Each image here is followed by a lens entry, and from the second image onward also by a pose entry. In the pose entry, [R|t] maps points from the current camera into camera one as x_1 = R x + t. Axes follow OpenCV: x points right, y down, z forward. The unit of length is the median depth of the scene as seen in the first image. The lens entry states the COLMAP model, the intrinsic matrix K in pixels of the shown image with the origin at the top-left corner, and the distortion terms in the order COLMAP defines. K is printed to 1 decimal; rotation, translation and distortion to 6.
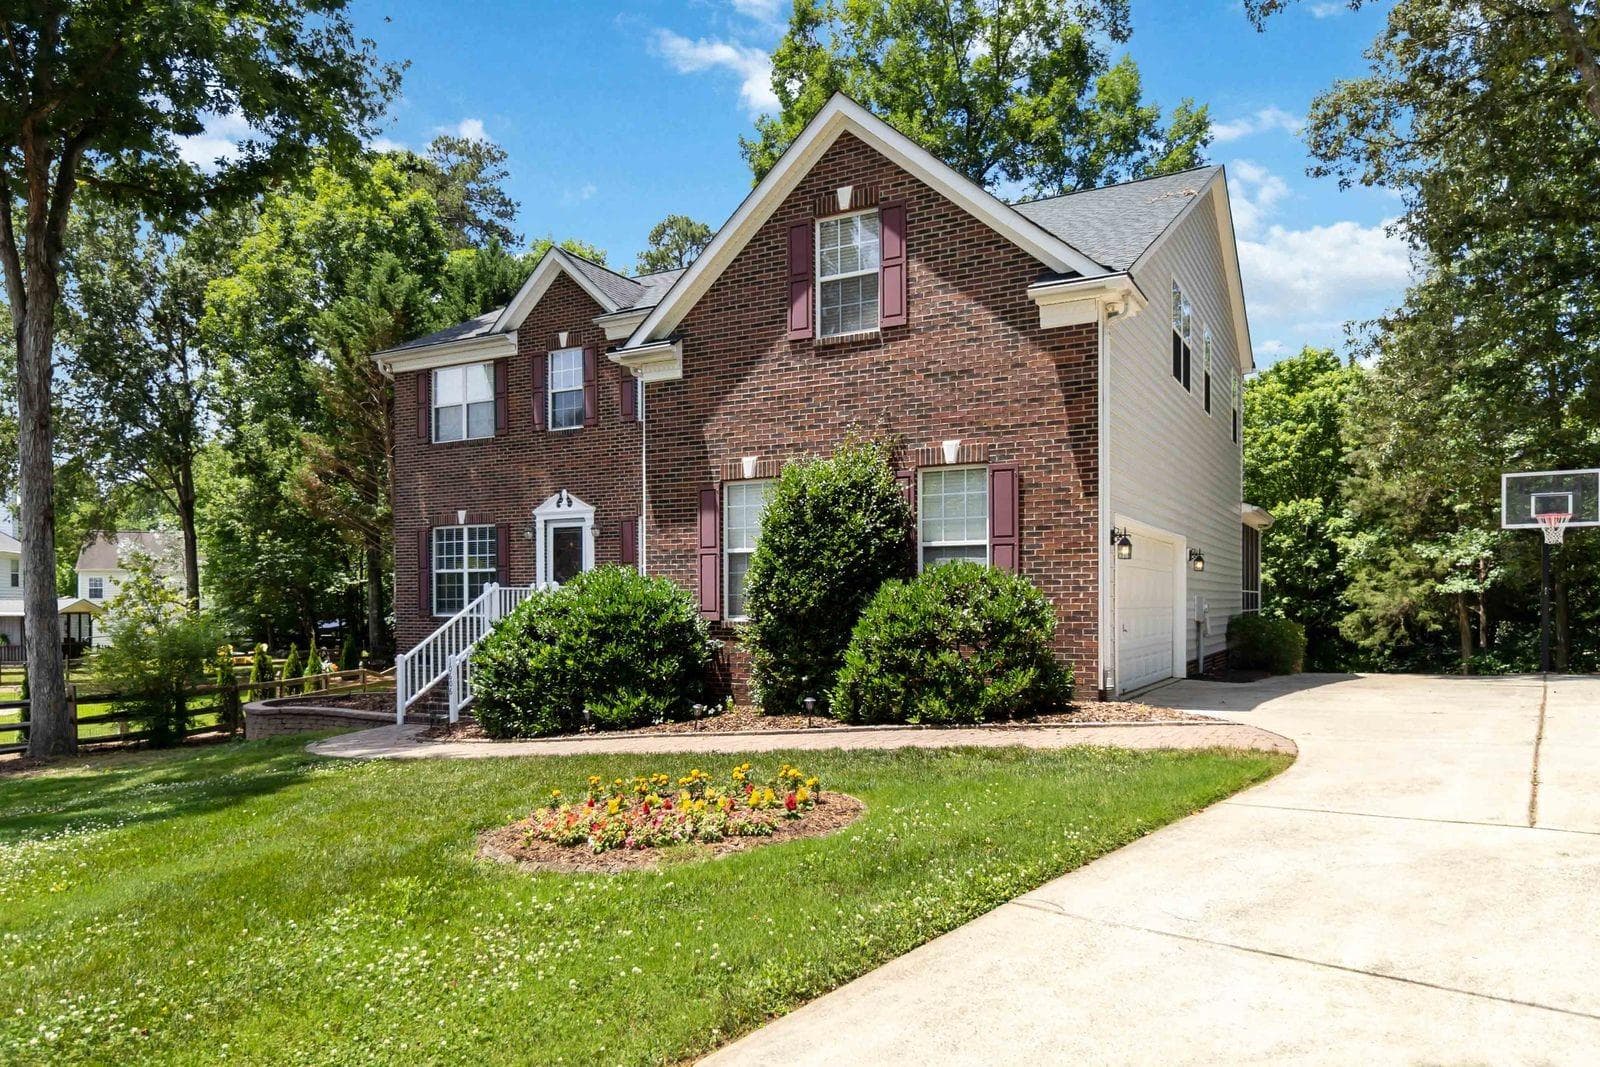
lens RADIAL K [[1063.3, 0, 839.1], [0, 1063.3, 622.3], [0, 0, 1]] dist [0.000197, 0.005933]
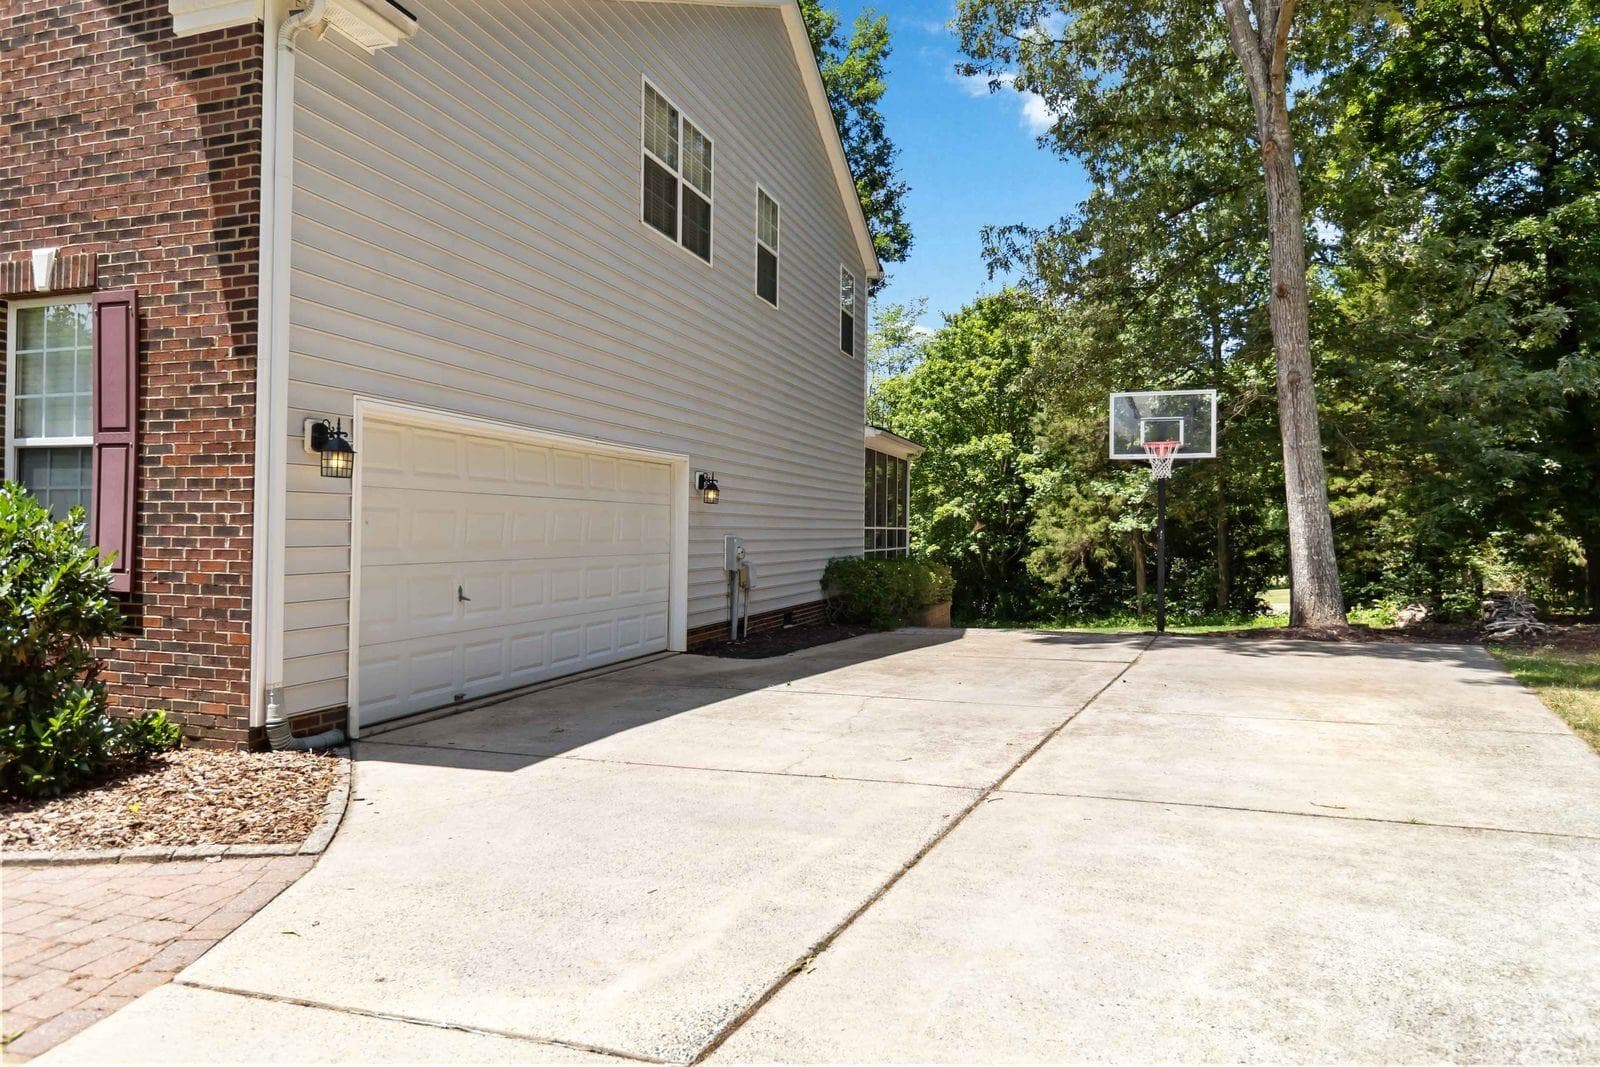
lens RADIAL K [[1063.3, 0, 796.2], [0, 1063.3, 530.4], [0, 0, 1]] dist [0.000197, 0.005933]
pose [[0.979963, 0.014212, 0.198670, 0.251000], [-0.010439, 0.999745, -0.020025, -0.015653], [-0.198904, 0.017550, 0.979862, 0.274922]]
